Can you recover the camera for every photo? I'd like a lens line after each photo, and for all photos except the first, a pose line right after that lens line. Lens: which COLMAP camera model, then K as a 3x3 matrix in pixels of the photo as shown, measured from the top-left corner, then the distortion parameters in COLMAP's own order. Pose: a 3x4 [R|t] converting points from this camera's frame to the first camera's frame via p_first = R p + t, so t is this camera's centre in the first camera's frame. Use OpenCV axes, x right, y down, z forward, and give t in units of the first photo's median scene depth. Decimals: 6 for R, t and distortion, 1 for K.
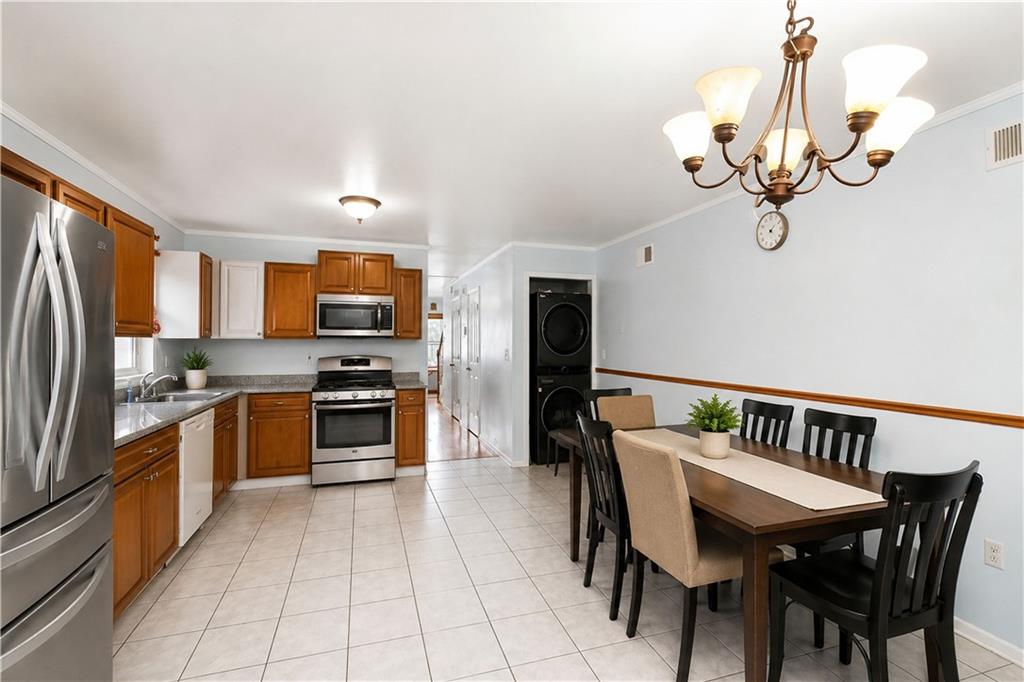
lens RADIAL K [[446.4, 0, 508.0], [0, 446.4, 340.3], [0, 0, 1]] dist [0.000441, -0.000130]
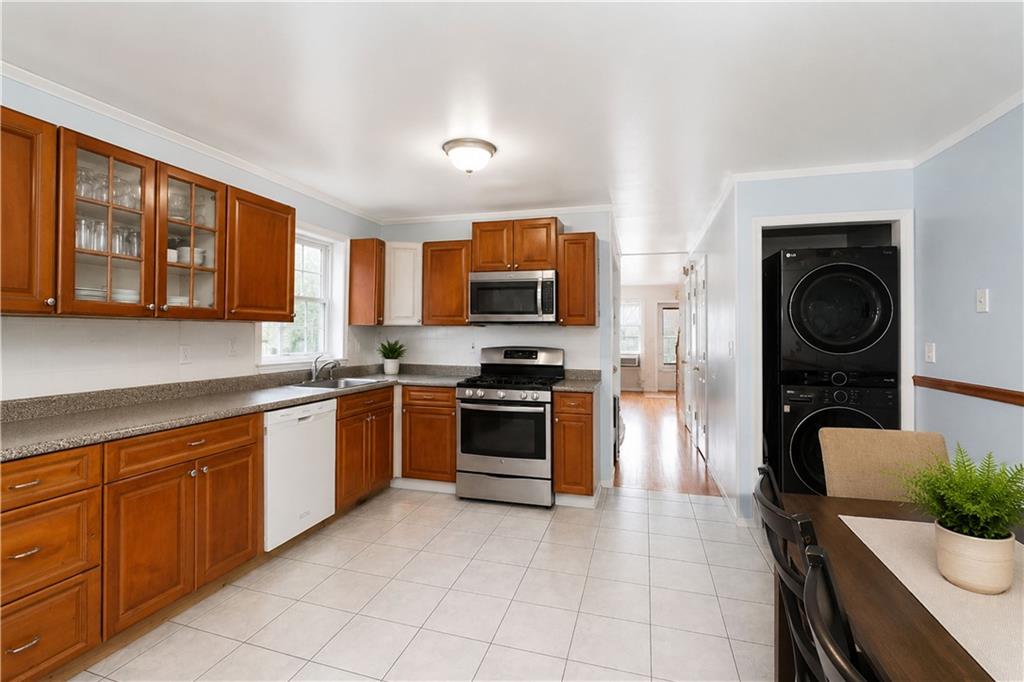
lens RADIAL K [[446.4, 0, 516.9], [0, 446.4, 335.4], [0, 0, 1]] dist [0.000441, -0.000130]
pose [[0.836338, 0.004002, -0.548200, 0.114190], [-0.006853, 0.999972, -0.003155, 0.017534], [0.548171, 0.006396, 0.836342, 0.320391]]
